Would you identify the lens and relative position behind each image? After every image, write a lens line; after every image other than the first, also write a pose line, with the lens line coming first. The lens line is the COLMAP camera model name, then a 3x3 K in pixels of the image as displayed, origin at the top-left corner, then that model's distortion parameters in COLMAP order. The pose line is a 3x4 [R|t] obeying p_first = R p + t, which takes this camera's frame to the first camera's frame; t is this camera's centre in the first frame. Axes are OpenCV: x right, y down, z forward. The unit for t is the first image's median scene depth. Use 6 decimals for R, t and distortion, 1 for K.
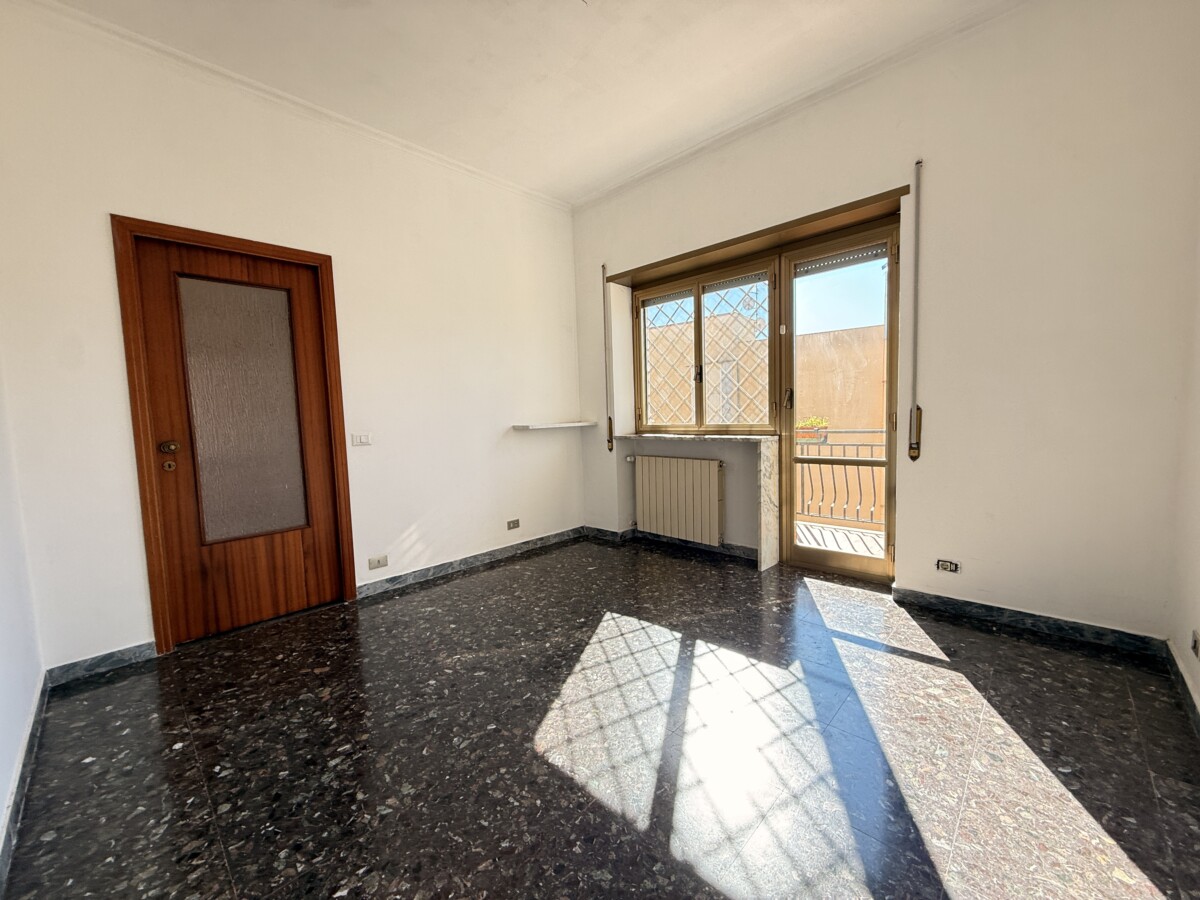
lens RADIAL K [[478.8, 0, 603.9], [0, 478.8, 451.8], [0, 0, 1]] dist [-0.002956, 0.000693]
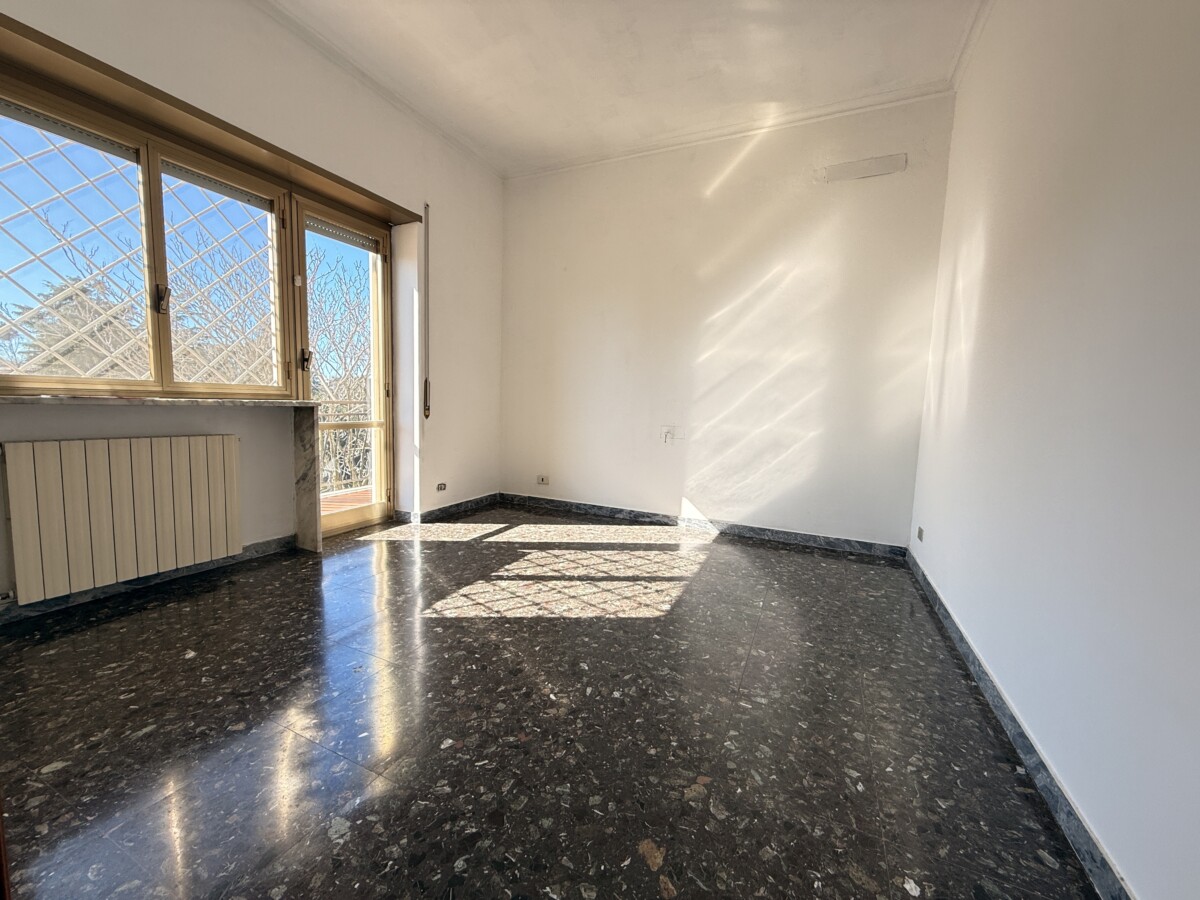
lens RADIAL K [[478.8, 0, 595.2], [0, 478.8, 444.9], [0, 0, 1]] dist [-0.002956, 0.000693]
pose [[-0.320356, -0.063970, 0.945135, -1.033509], [0.056356, 0.994663, 0.086424, 0.004209], [-0.945619, 0.080951, -0.315041, 1.211307]]
